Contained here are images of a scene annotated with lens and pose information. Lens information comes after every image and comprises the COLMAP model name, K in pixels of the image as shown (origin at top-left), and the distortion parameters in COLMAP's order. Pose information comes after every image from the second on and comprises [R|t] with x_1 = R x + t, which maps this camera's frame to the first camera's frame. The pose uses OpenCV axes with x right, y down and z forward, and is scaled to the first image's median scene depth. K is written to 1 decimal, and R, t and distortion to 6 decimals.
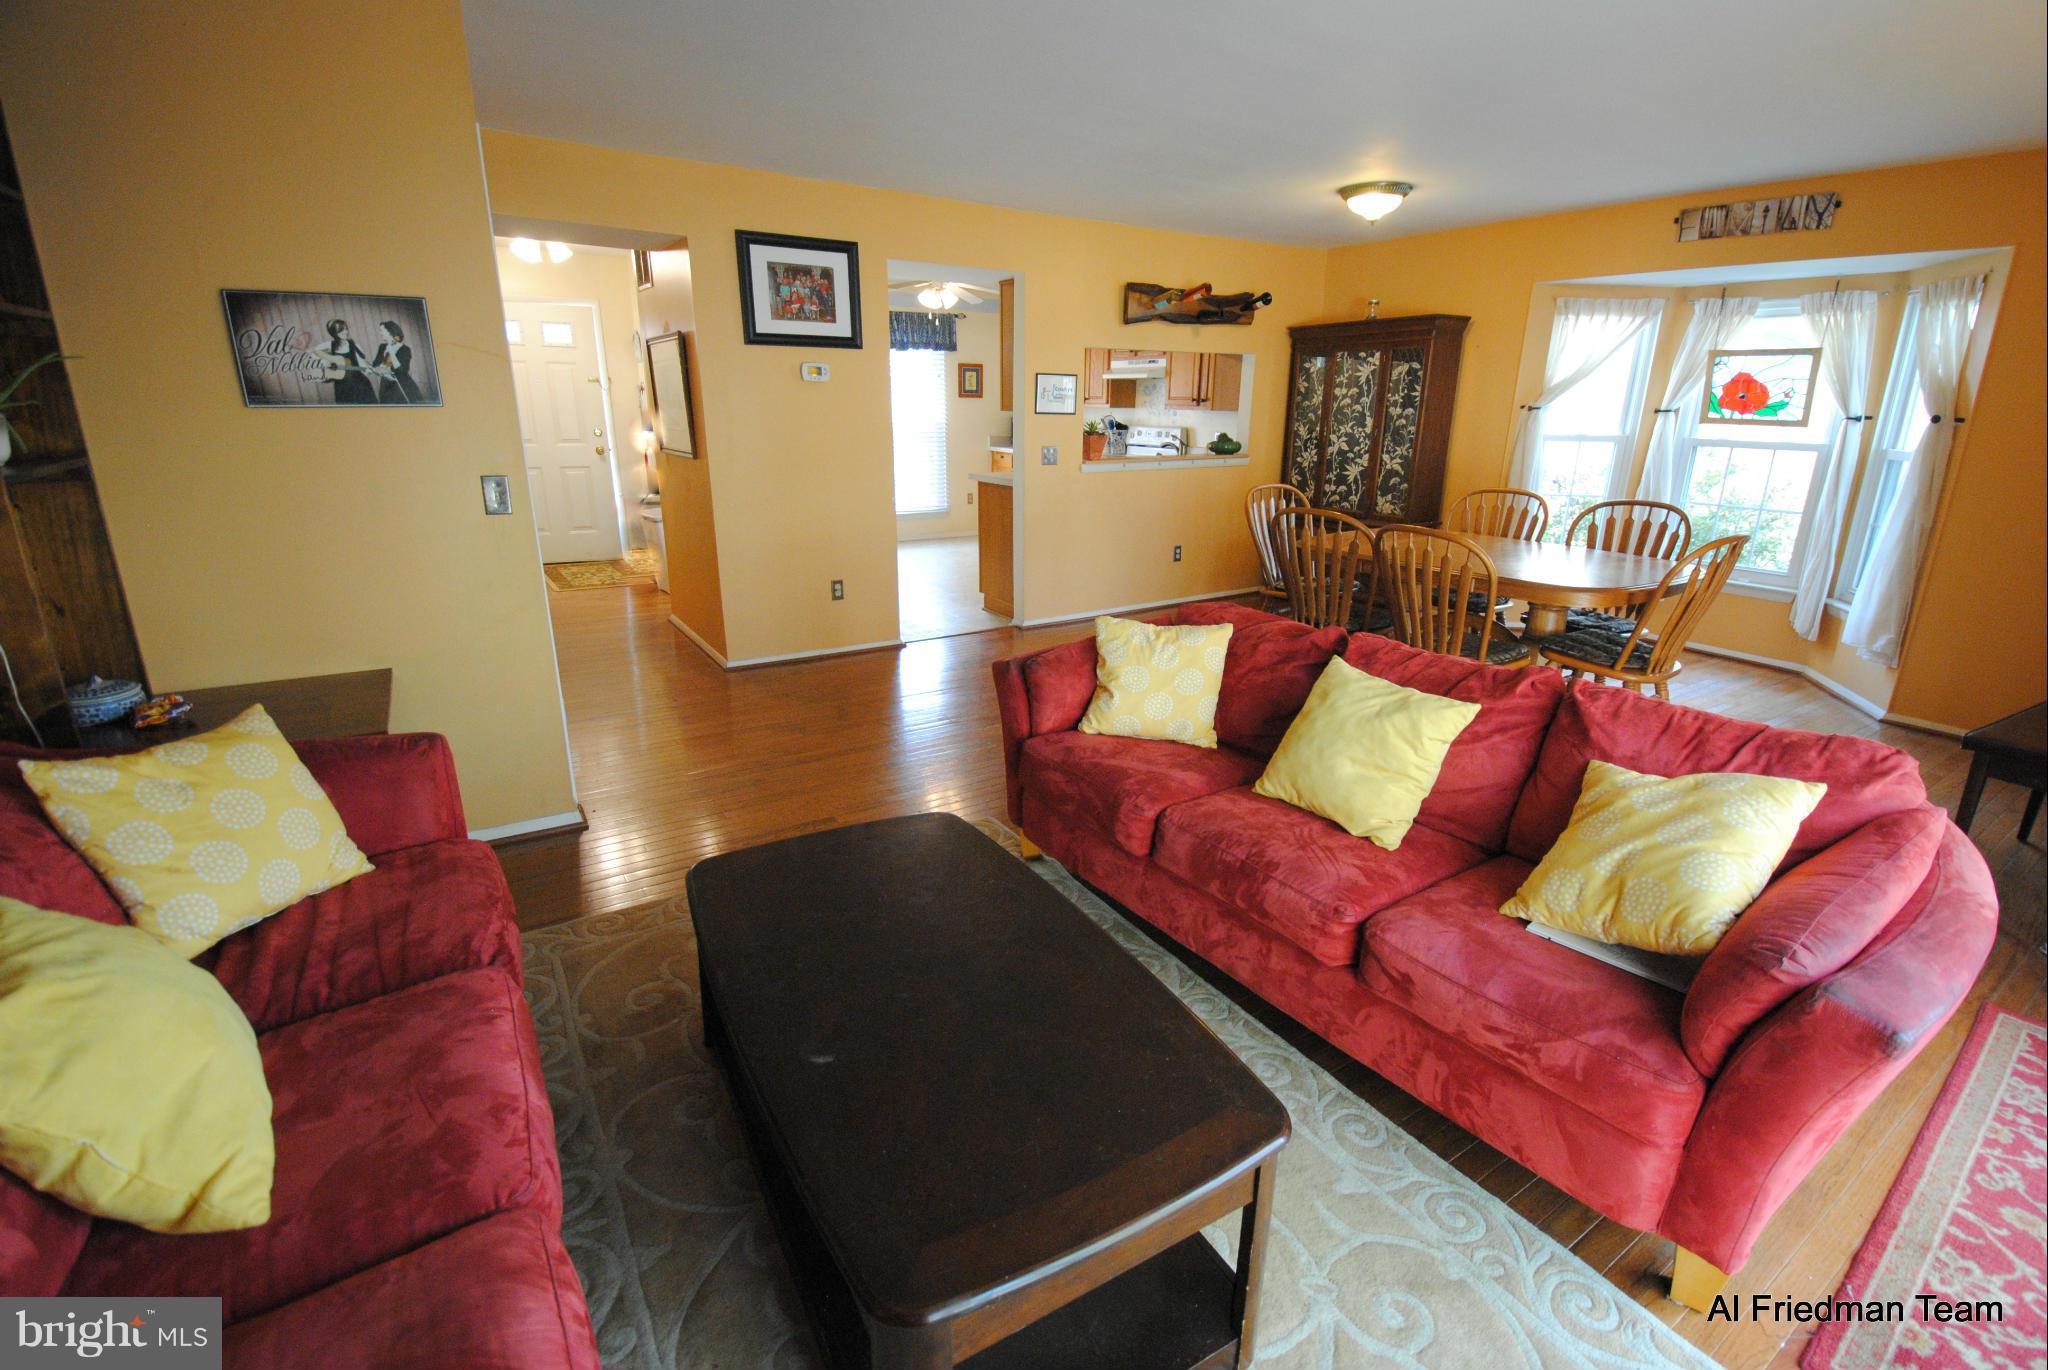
lens RADIAL K [[904.3, 0, 1039.0], [0, 904.3, 677.5], [0, 0, 1]] dist [0.021086, -0.027018]
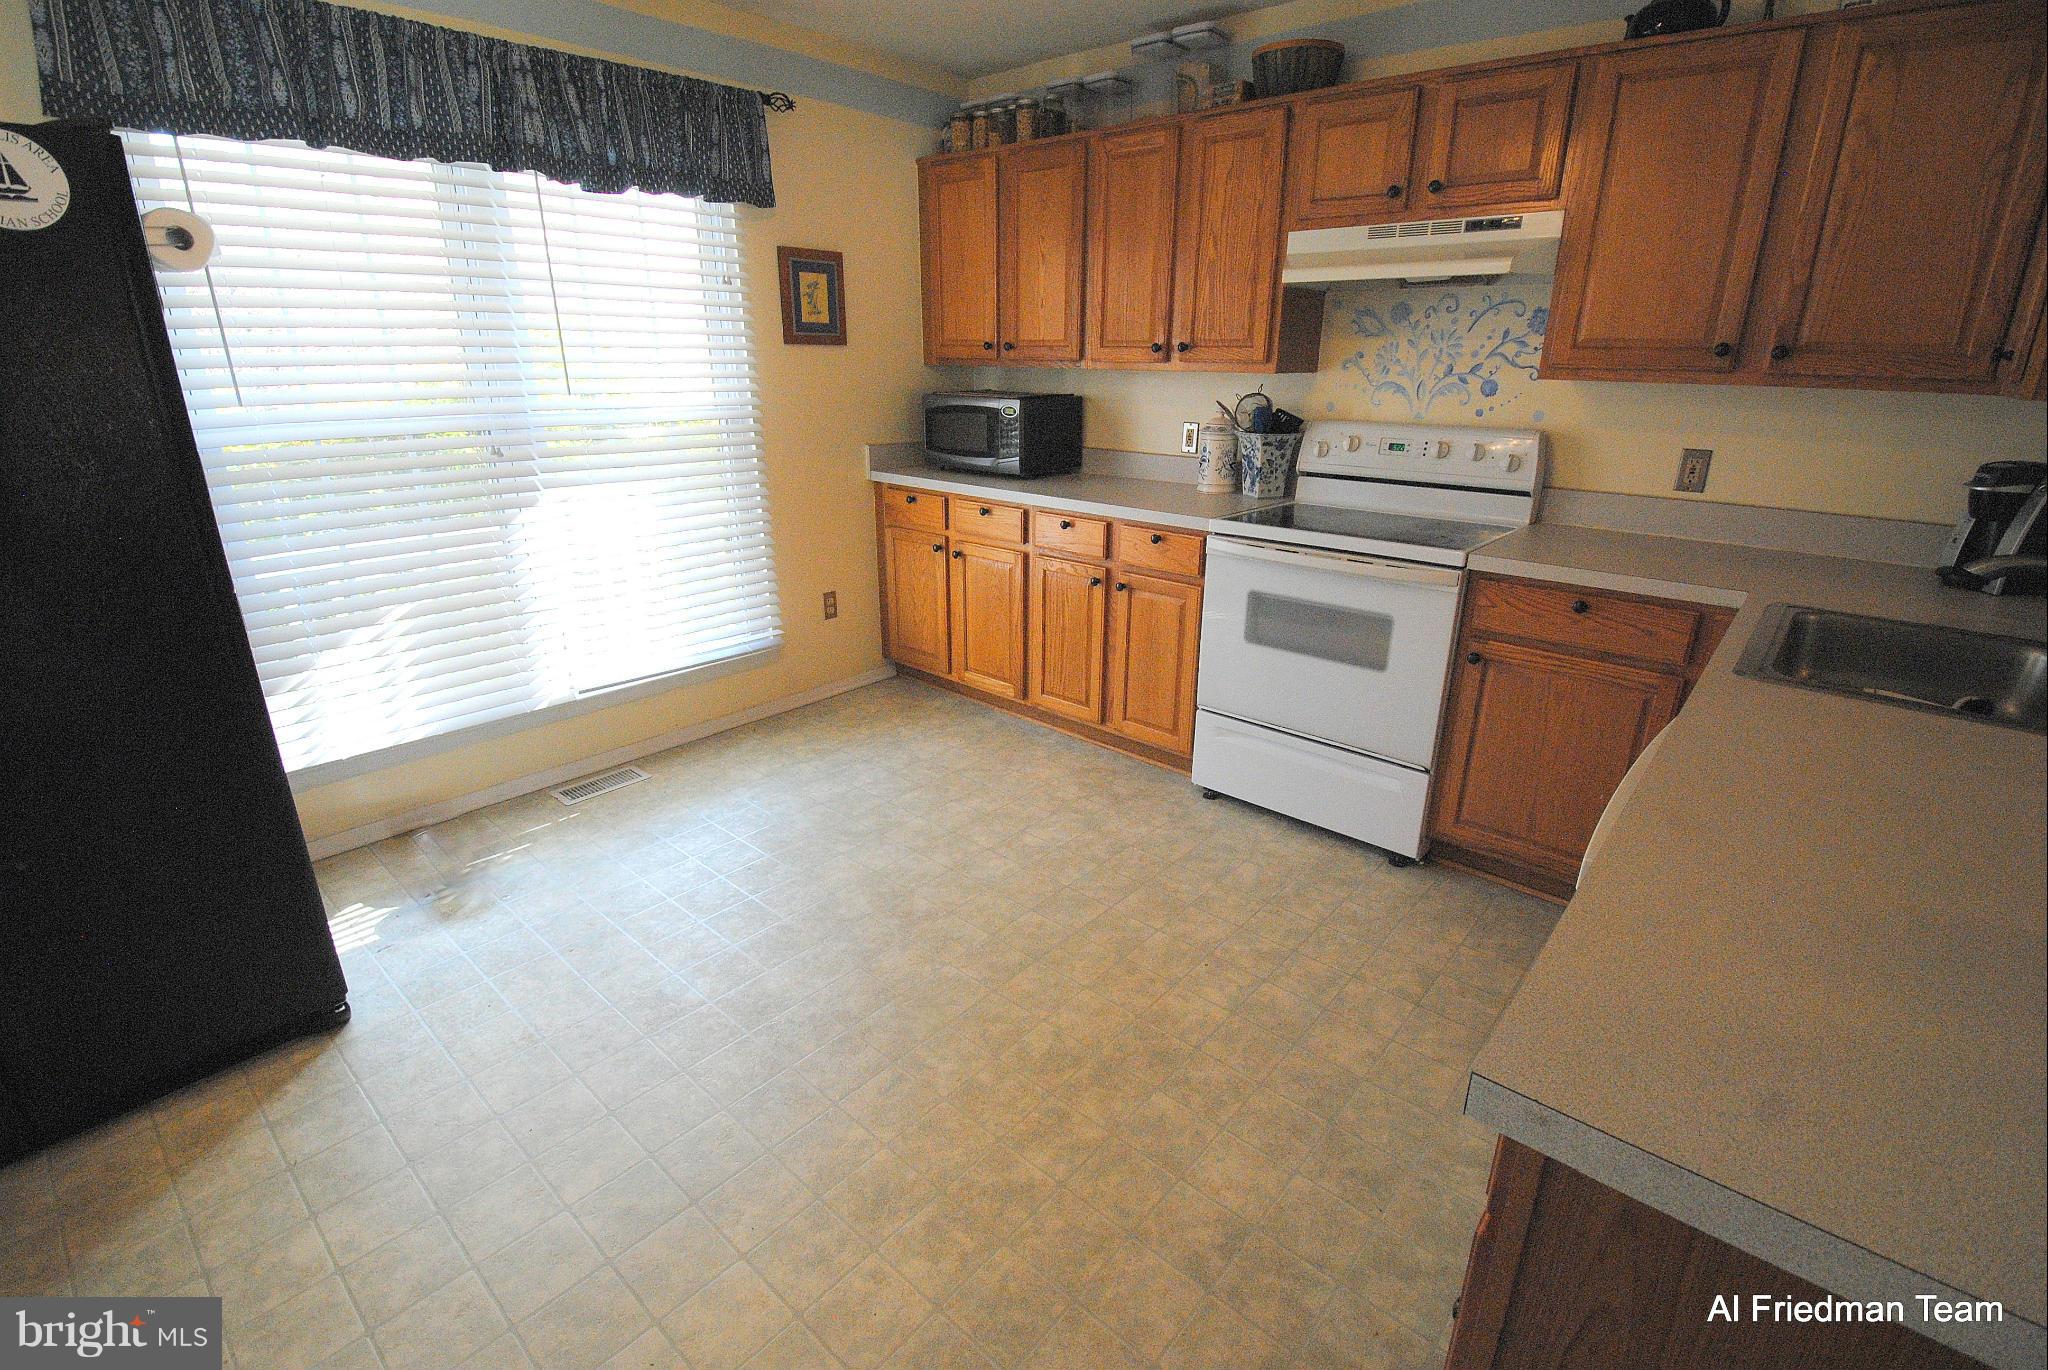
lens RADIAL K [[904.3, 0, 1039.0], [0, 904.3, 677.5], [0, 0, 1]] dist [0.021086, -0.027018]
pose [[0.959352, -0.095907, 0.265418, -0.179695], [0.083819, 0.994876, 0.056531, -0.334078], [-0.269479, -0.031986, 0.962475, 1.098329]]
